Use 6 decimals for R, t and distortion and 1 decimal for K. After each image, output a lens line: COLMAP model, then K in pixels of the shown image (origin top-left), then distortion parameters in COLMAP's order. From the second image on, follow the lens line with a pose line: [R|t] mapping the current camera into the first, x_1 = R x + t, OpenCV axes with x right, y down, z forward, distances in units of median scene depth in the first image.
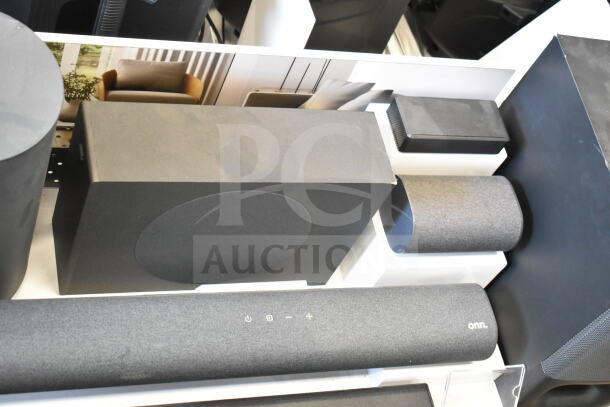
lens RADIAL K [[972.1, 0, 305.0], [0, 972.1, 203.5], [0, 0, 1]] dist [-0.020913, -0.084559]
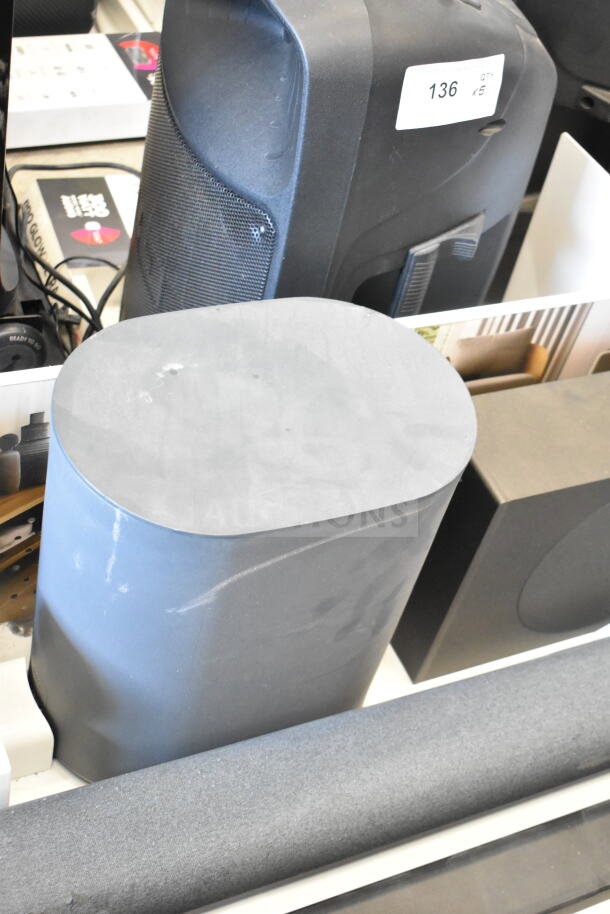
lens RADIAL K [[1299.7, 0, 305.0], [0, 1299.7, 457.0], [0, 0, 1]] dist [-0.026342, 0.025832]
pose [[0.974820, -0.220280, 0.034679, -0.322325], [0.222390, 0.971787, -0.078574, -0.010578], [-0.016393, 0.084307, 0.996305, 0.031901]]
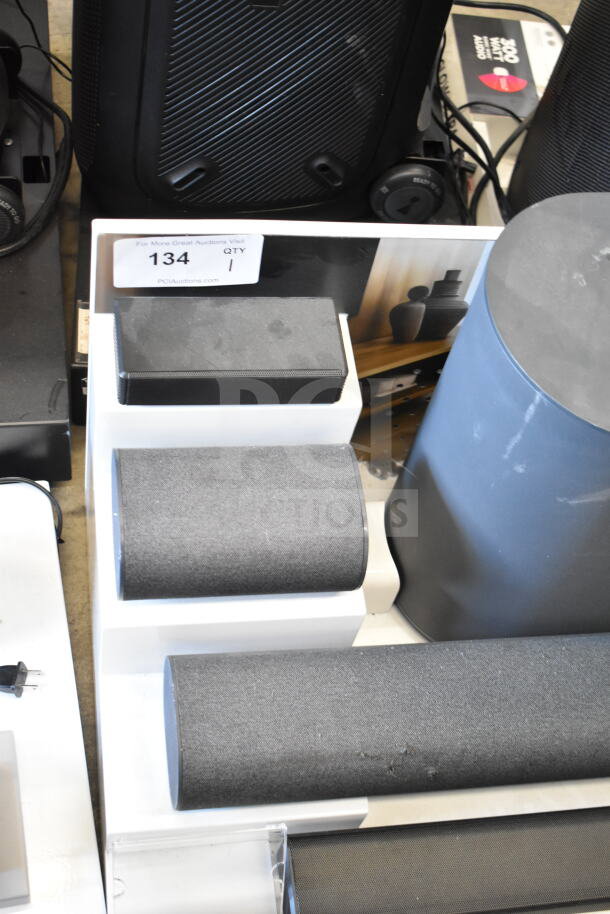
lens RADIAL K [[1272.2, 0, 305.0], [0, 1272.2, 457.0], [0, 0, 1]] dist [-0.027413, -0.024155]
pose [[0.982741, -0.013894, -0.184467, -0.394658], [0.019058, 0.999474, 0.026253, -0.043723], [0.184005, -0.029316, 0.982488, 0.050026]]
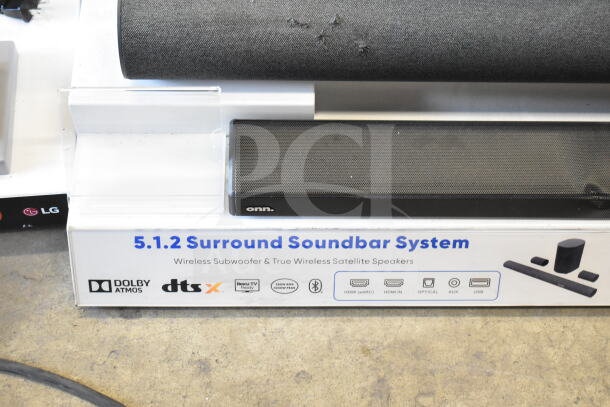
lens RADIAL K [[1055.8, 0, 305.0], [0, 1055.8, 203.5], [0, 0, 1]] dist [-0.021109, -0.035193]
pose [[0.931773, 0.023022, -0.362311, -0.265496], [-0.001694, 0.998252, 0.059073, 0.205773], [0.363038, -0.054429, 0.930183, 0.164972]]
